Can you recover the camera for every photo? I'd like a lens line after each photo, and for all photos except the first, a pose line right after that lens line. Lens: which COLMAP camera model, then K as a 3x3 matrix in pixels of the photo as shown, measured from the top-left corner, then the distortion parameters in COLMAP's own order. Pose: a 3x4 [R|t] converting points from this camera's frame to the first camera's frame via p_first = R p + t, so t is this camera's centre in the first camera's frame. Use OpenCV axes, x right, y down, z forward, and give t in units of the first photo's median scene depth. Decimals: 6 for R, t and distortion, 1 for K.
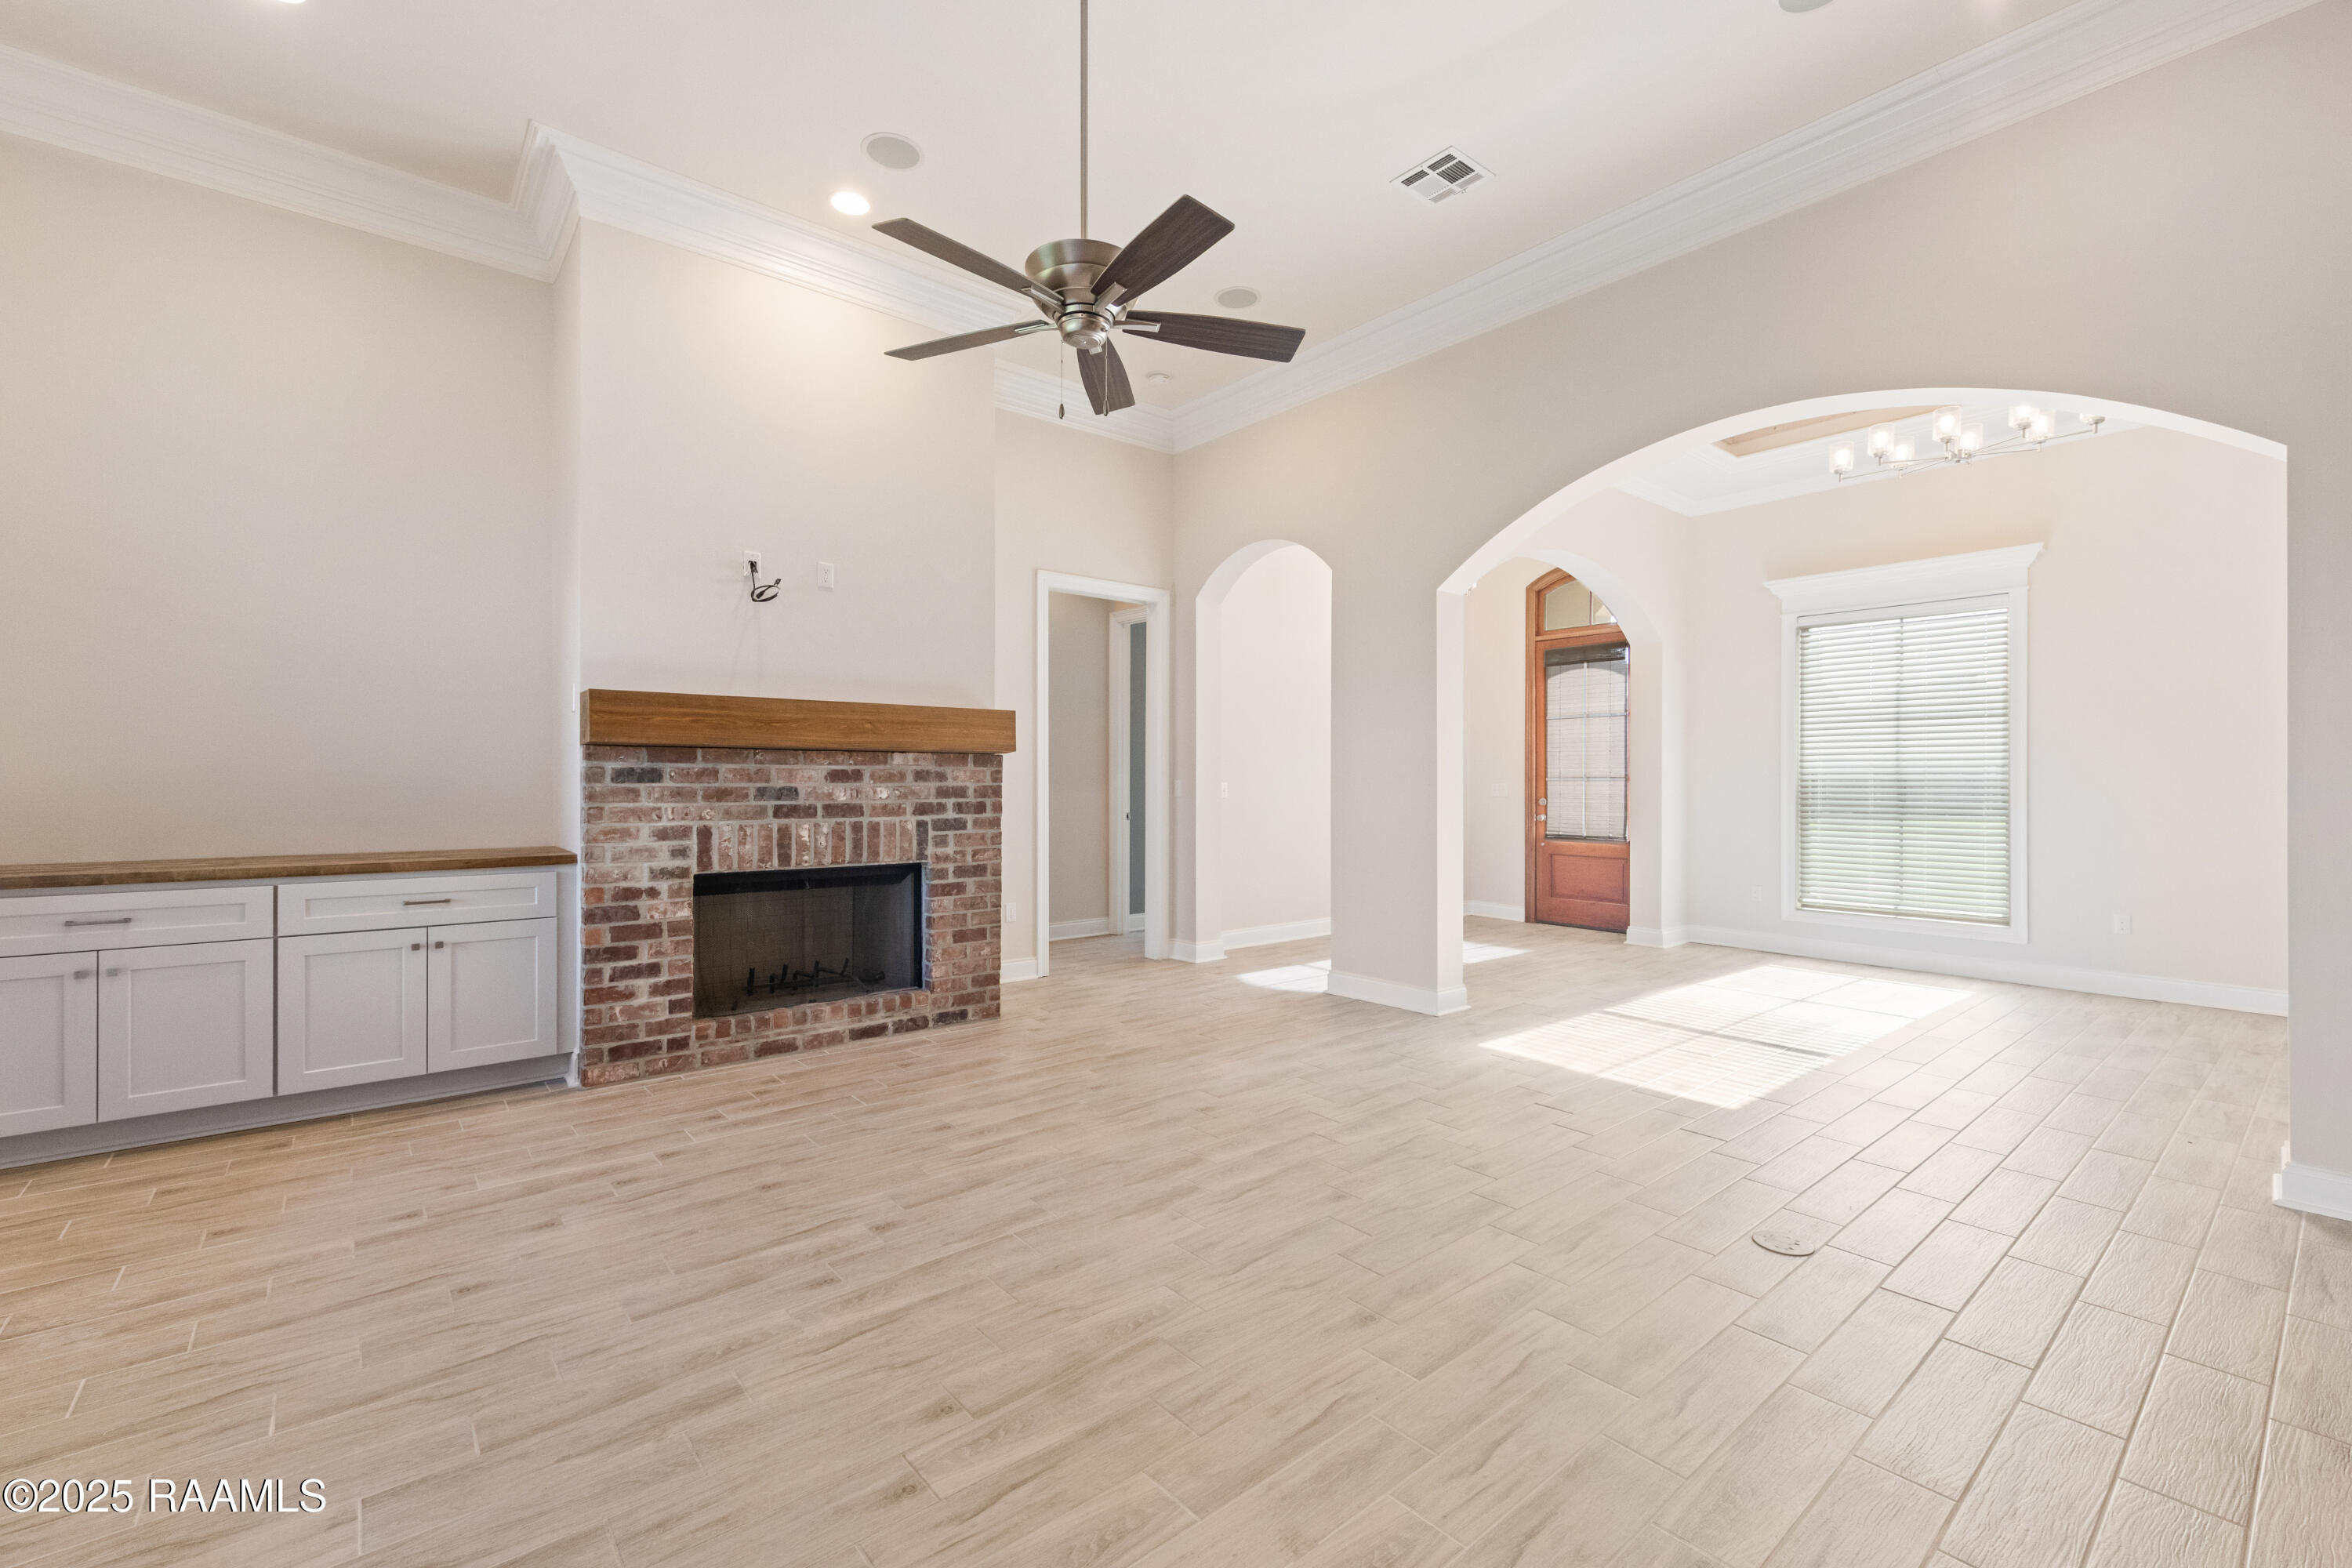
lens RADIAL K [[987.7, 0, 1158.4], [0, 987.7, 782.9], [0, 0, 1]] dist [0.006705, -0.001223]
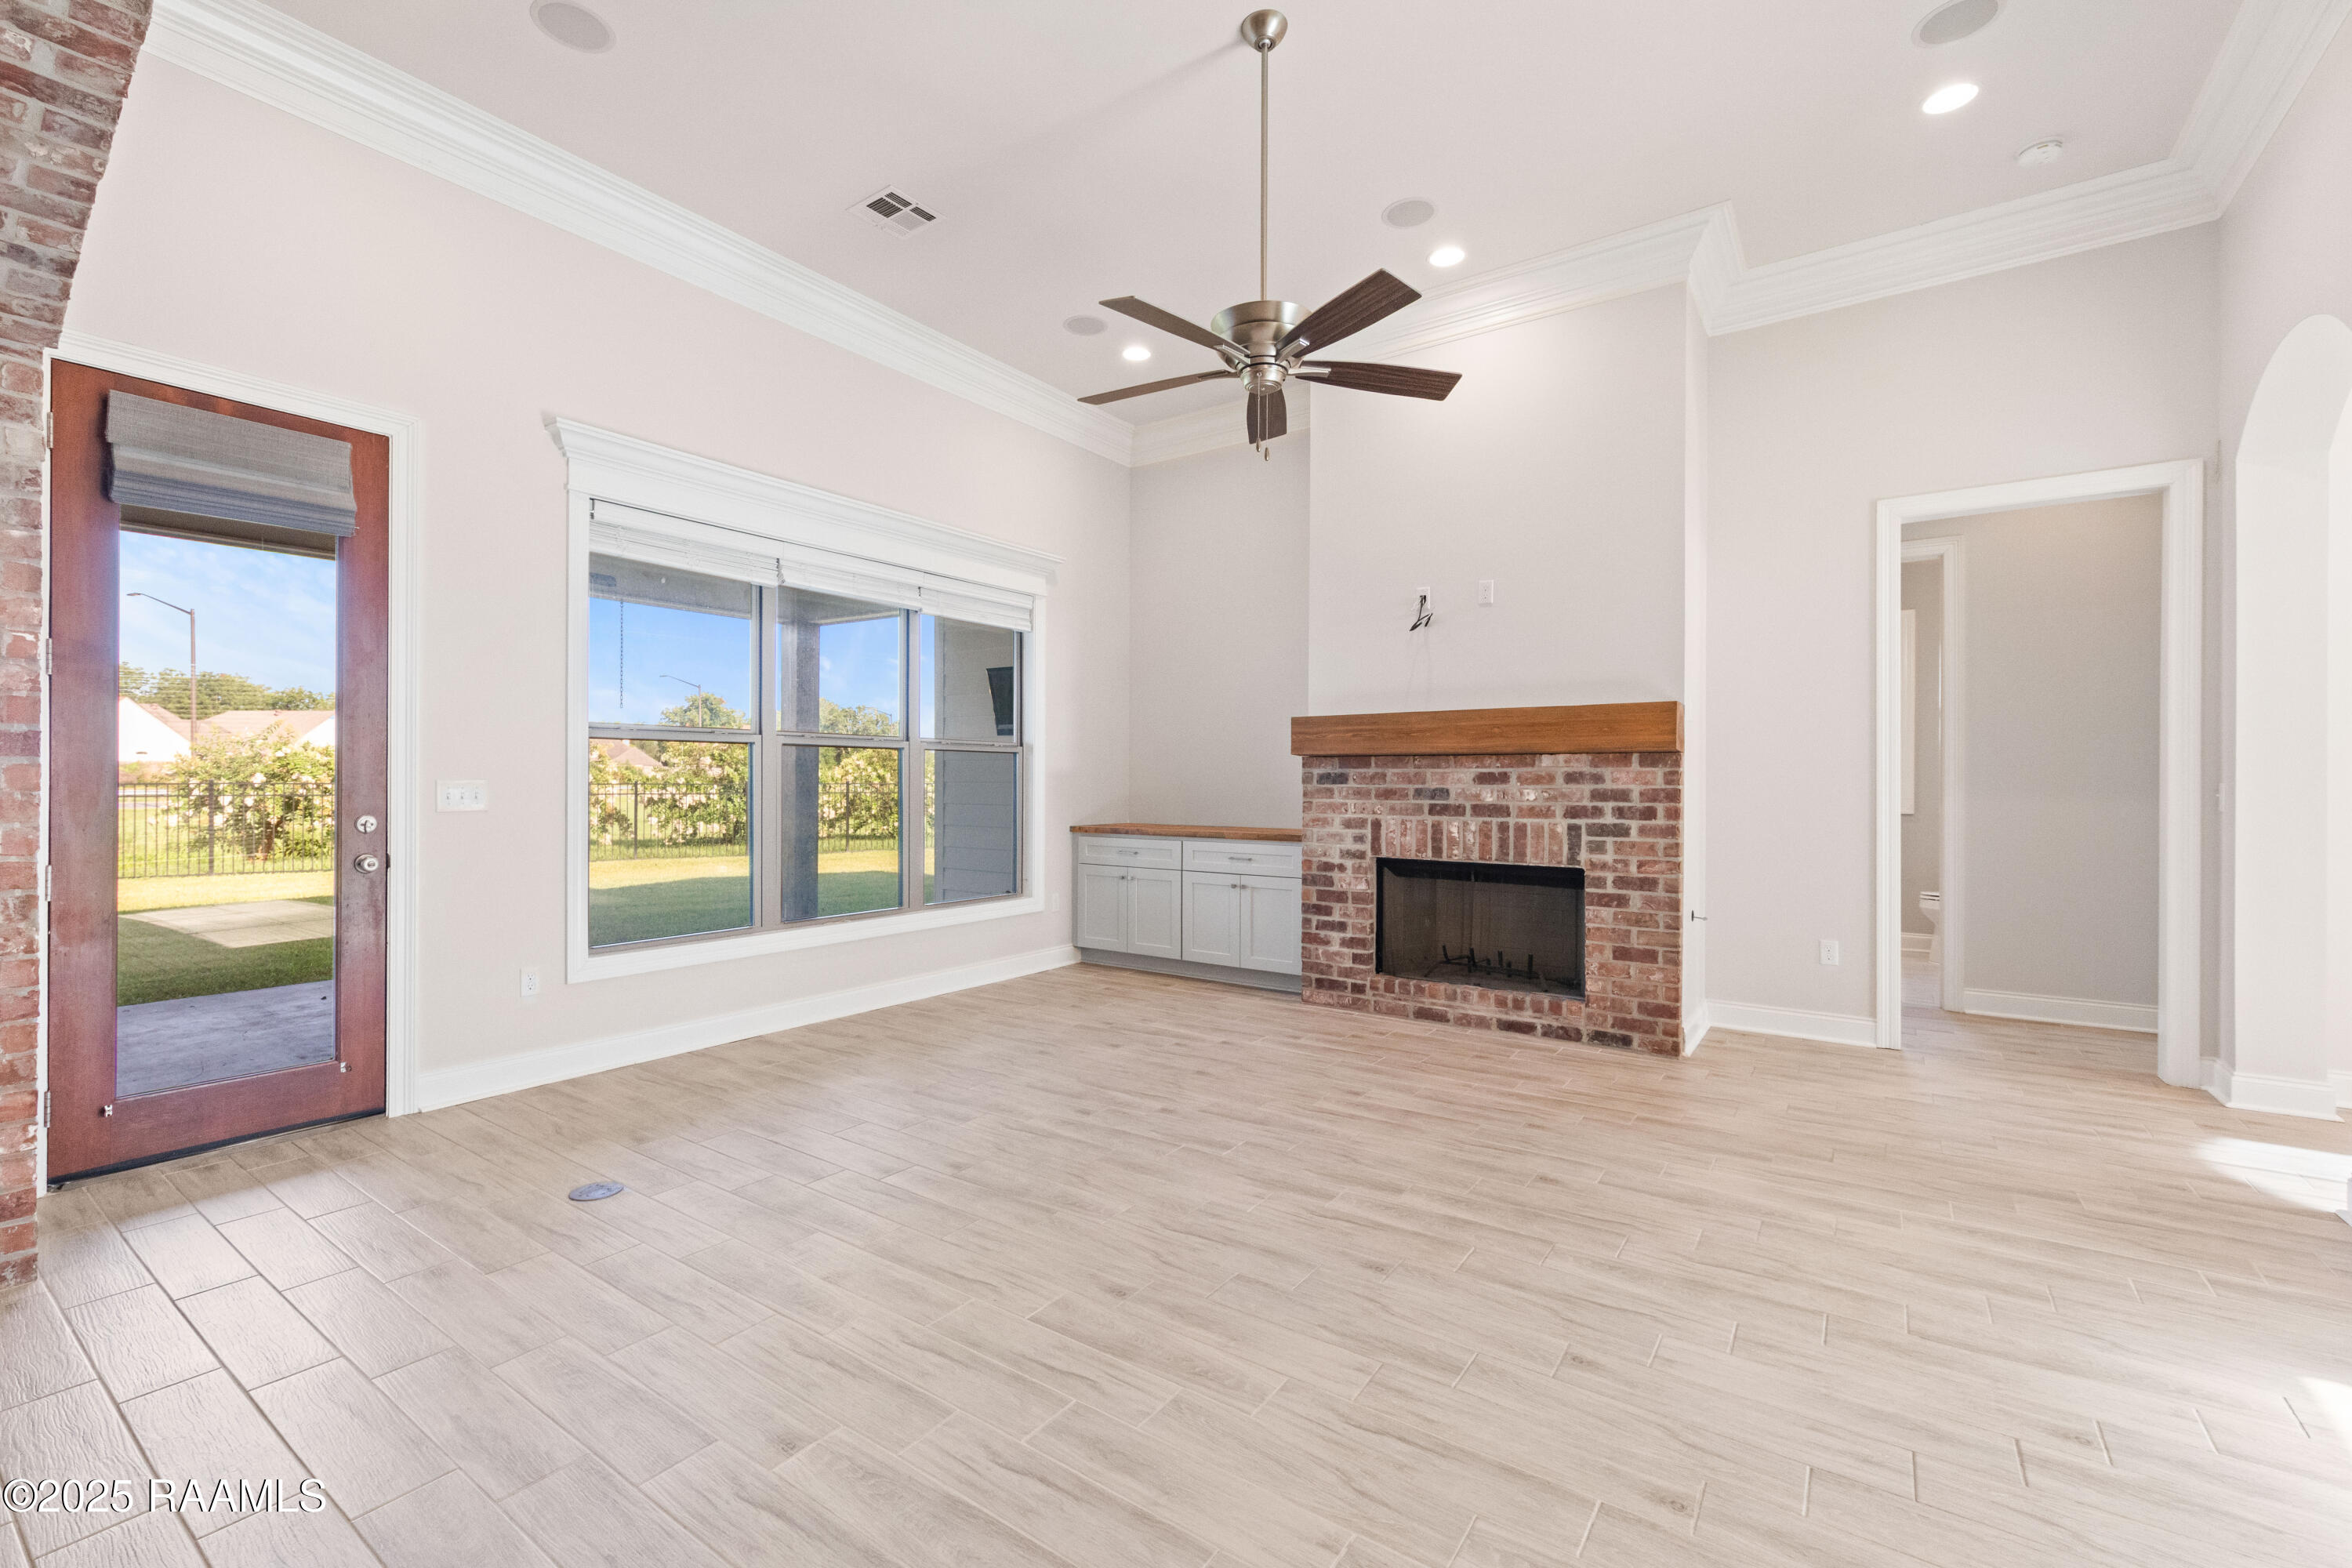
lens RADIAL K [[987.7, 0, 1162.9], [0, 987.7, 782.6], [0, 0, 1]] dist [0.006705, -0.001223]
pose [[0.264902, 0.000635, -0.964275, 0.640543], [-0.003865, 0.999992, -0.000403, -0.000393], [0.964268, 0.003834, 0.264902, 0.395209]]
